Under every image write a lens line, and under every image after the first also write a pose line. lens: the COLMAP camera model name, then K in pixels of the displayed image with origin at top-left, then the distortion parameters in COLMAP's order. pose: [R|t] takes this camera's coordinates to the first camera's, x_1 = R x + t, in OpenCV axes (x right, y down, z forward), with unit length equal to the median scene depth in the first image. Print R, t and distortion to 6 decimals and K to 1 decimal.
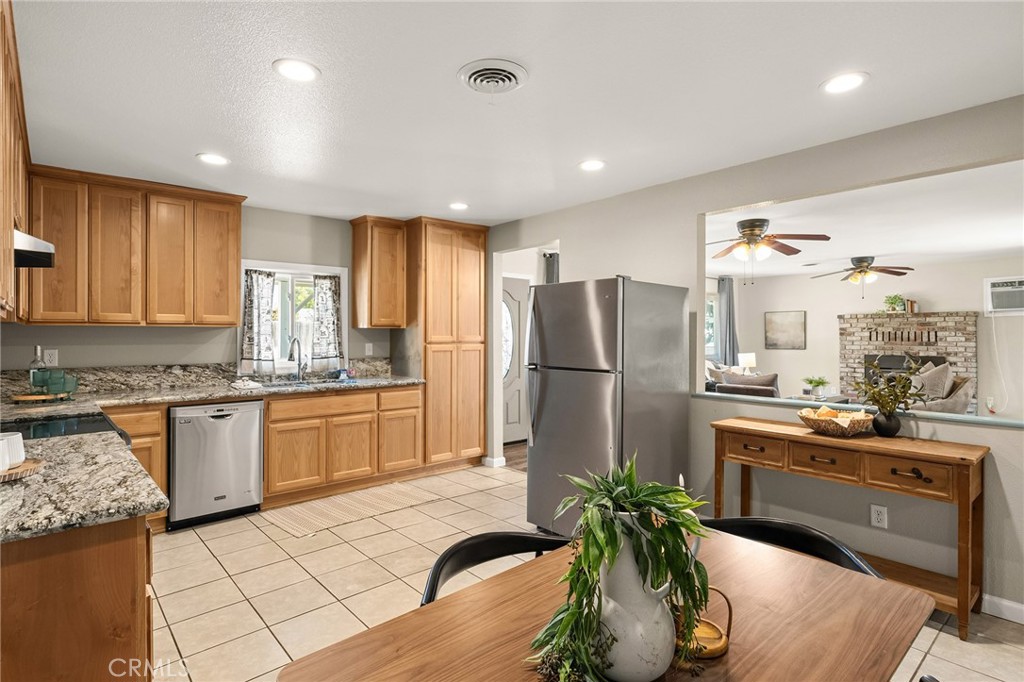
lens RADIAL K [[531.6, 0, 503.6], [0, 531.6, 336.7], [0, 0, 1]] dist [0.000785, 0.001593]
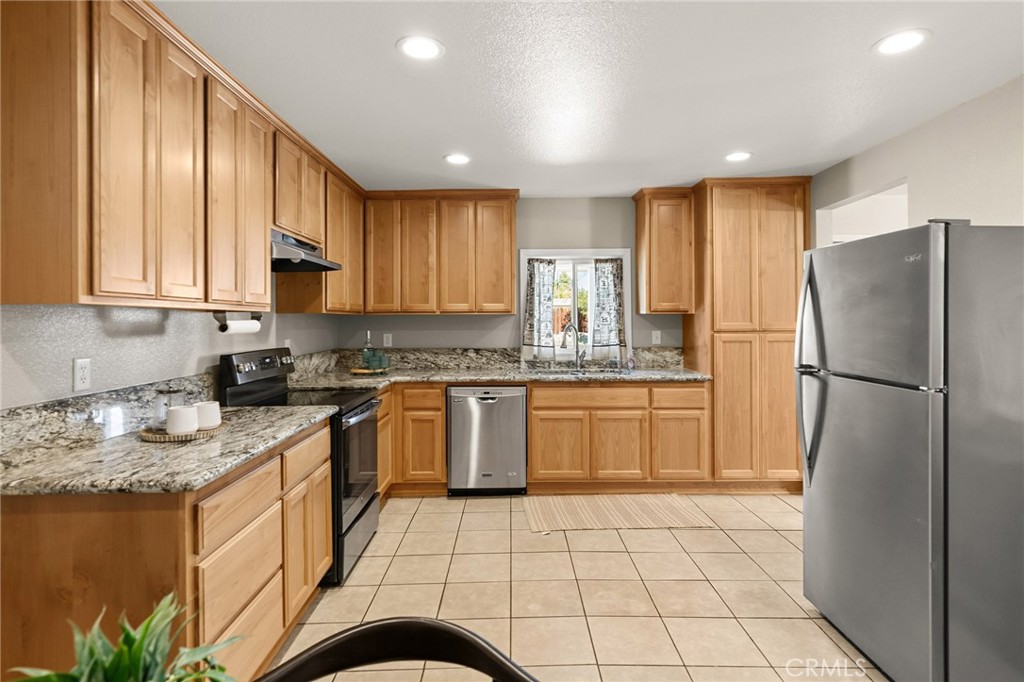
lens RADIAL K [[531.6, 0, 511.9], [0, 531.6, 318.3], [0, 0, 1]] dist [0.000785, 0.001593]
pose [[0.753914, -0.003573, -0.656963, 0.187133], [0.000813, 0.999990, -0.004505, -0.005664], [0.656972, 0.002863, 0.753909, 0.207312]]
